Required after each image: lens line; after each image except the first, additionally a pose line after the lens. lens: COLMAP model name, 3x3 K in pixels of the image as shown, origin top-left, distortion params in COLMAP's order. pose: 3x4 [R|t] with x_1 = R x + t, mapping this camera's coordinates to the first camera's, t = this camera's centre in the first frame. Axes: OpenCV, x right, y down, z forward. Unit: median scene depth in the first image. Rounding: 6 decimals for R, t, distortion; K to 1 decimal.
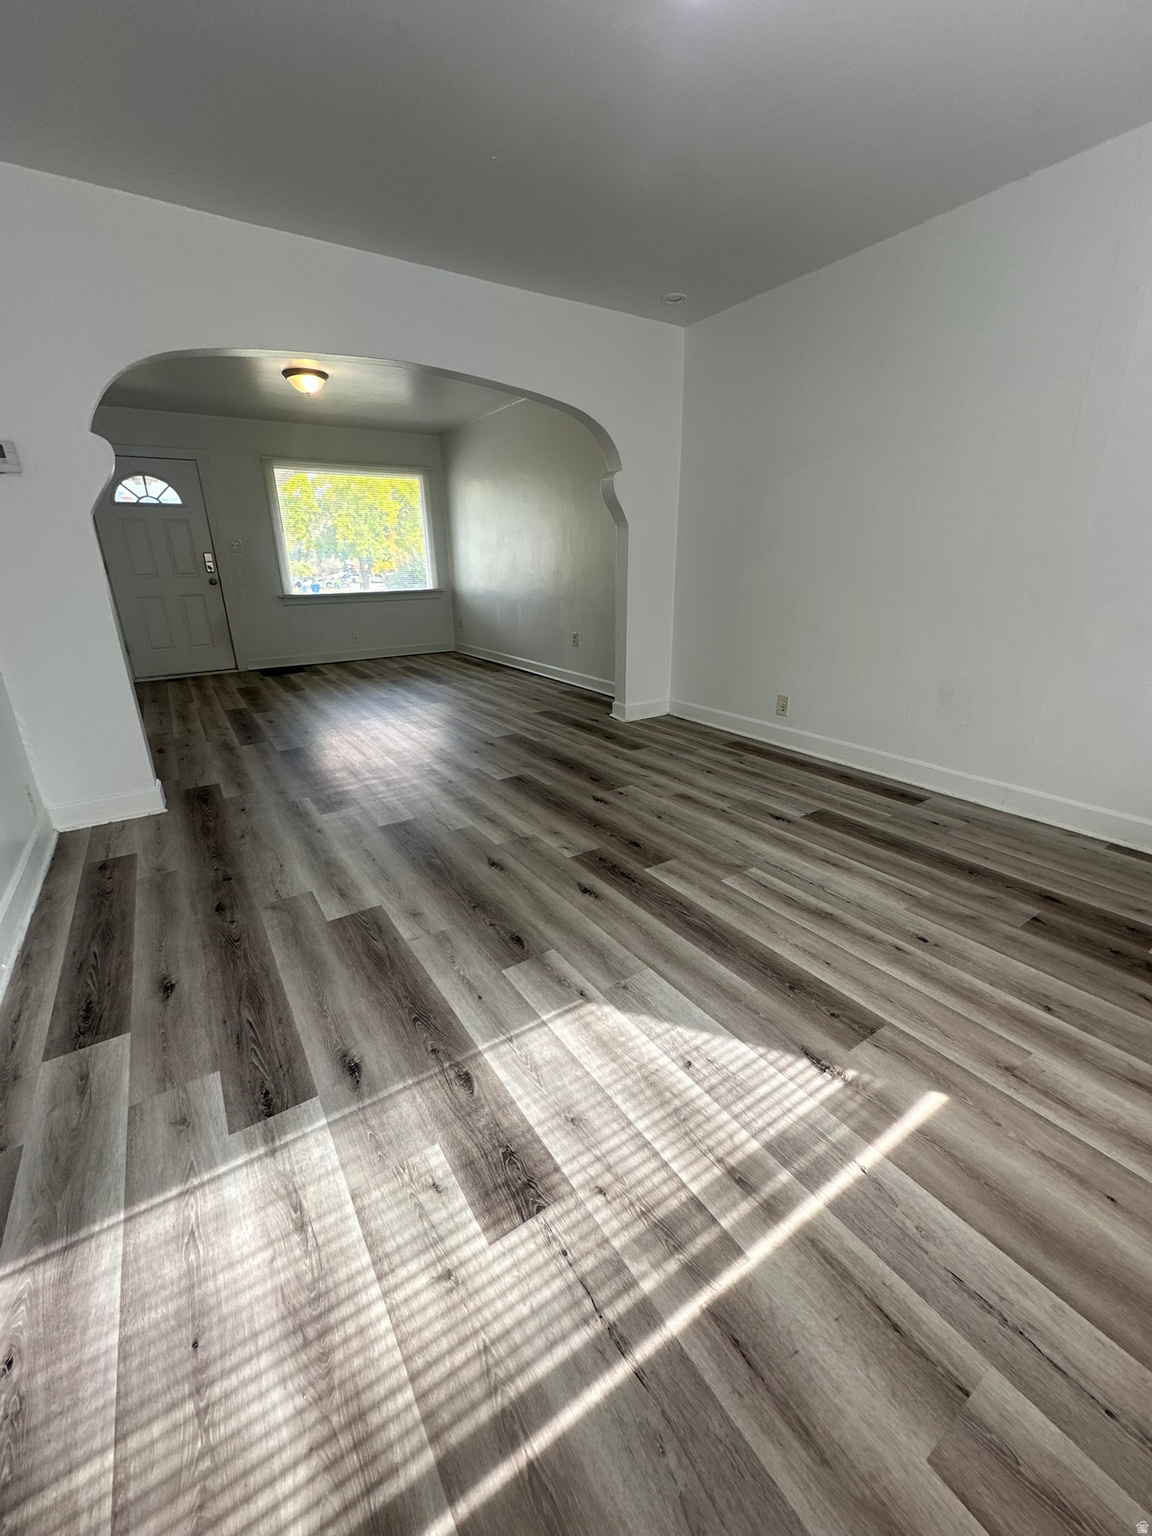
lens RADIAL K [[607.6, 0, 576.0], [0, 607.6, 768.0], [0, 0, 1]] dist [-0.000807, 0.000054]
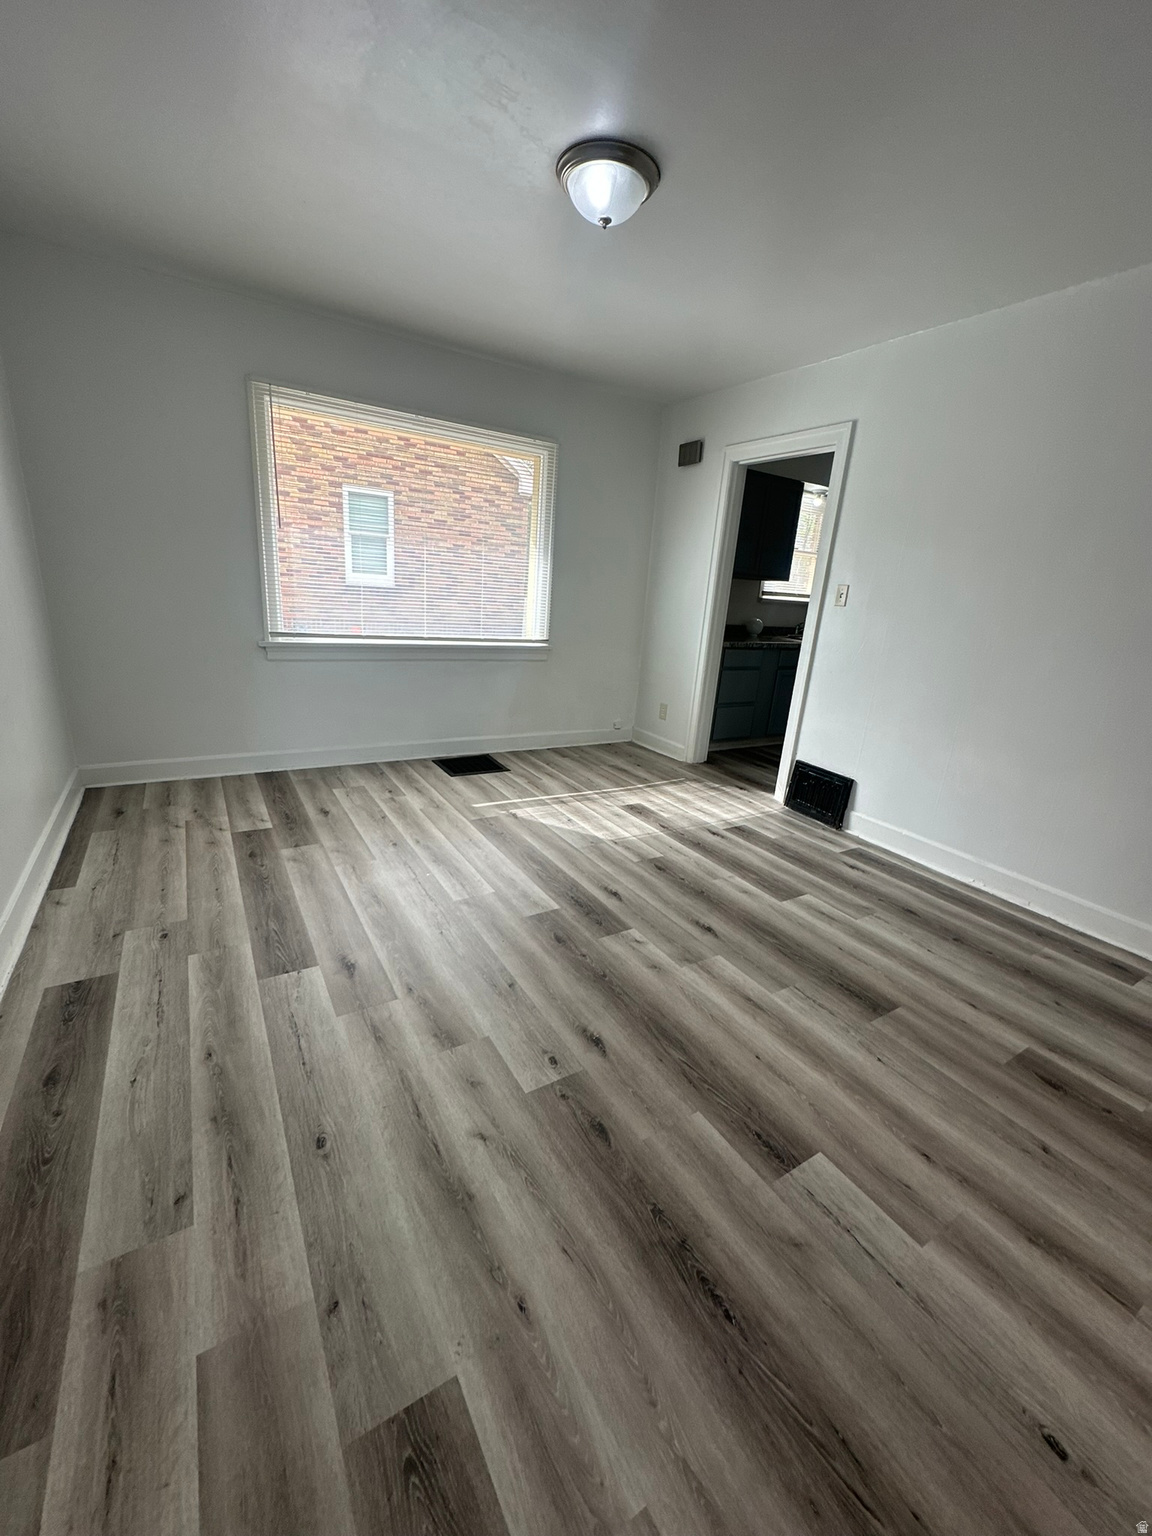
lens RADIAL K [[607.6, 0, 576.0], [0, 607.6, 768.0], [0, 0, 1]] dist [-0.000807, 0.000054]
pose [[-0.997840, -0.063367, 0.017327, 0.101629], [-0.040923, 0.805907, 0.590627, -0.807937], [-0.051390, 0.588642, -0.806759, 2.129387]]
